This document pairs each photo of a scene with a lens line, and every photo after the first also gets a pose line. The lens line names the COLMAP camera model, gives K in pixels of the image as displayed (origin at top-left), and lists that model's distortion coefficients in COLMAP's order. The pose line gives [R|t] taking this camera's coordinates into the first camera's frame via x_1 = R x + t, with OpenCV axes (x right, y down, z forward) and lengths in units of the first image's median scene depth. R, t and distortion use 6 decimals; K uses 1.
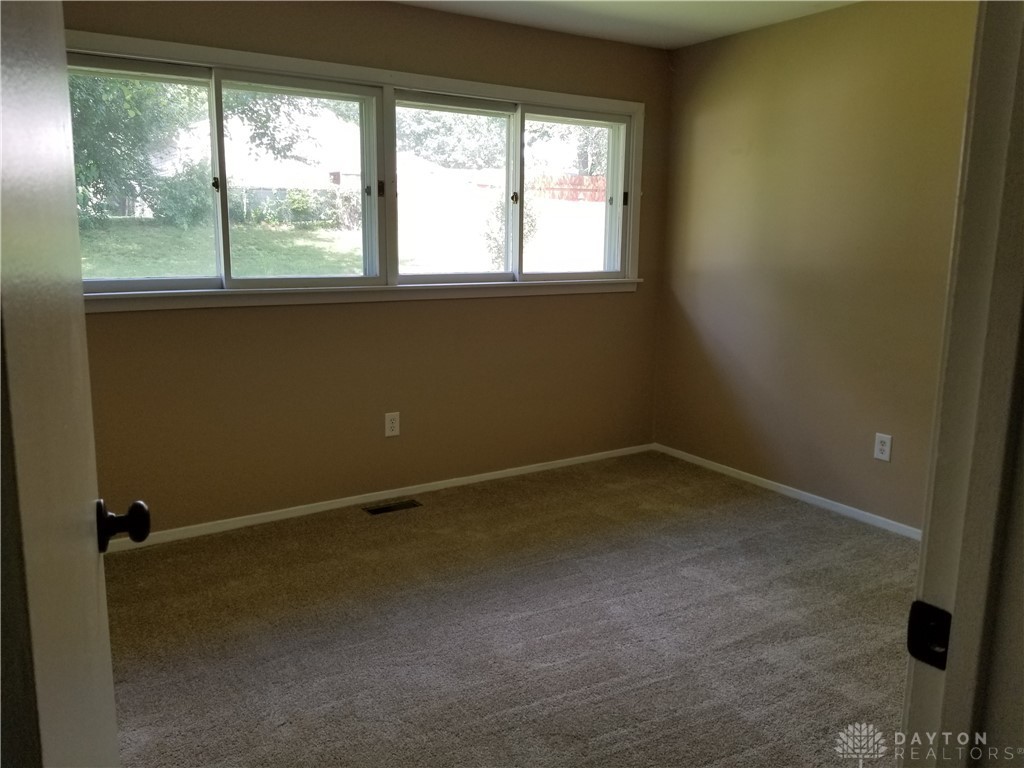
lens RADIAL K [[826.2, 0, 512.0], [0, 826.2, 384.0], [0, 0, 1]] dist [0.011580, 0.003876]
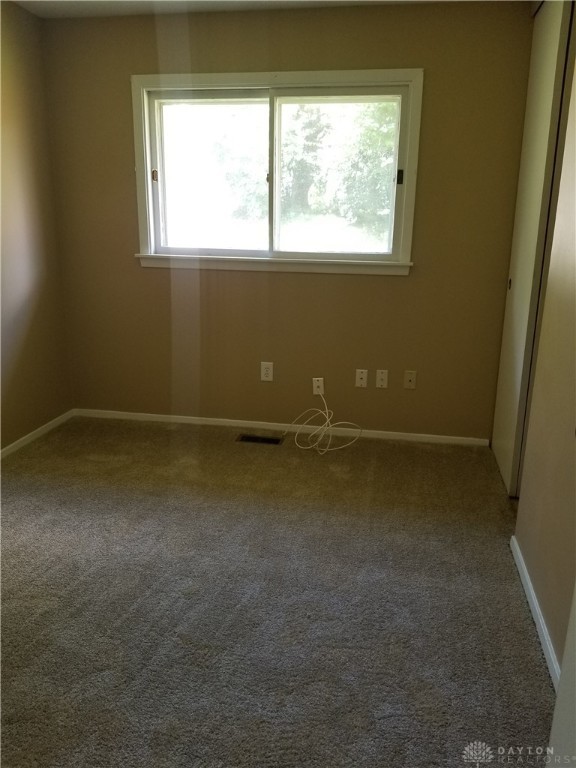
lens RADIAL K [[619.6, 0, 286.7], [0, 619.6, 399.1], [0, 0, 1]] dist [0.011580, 0.003876]
pose [[0.717992, 0.198166, -0.667247, 0.515481], [-0.131733, 0.979979, 0.149293, -0.055142], [0.683472, -0.019293, 0.729721, 0.339338]]
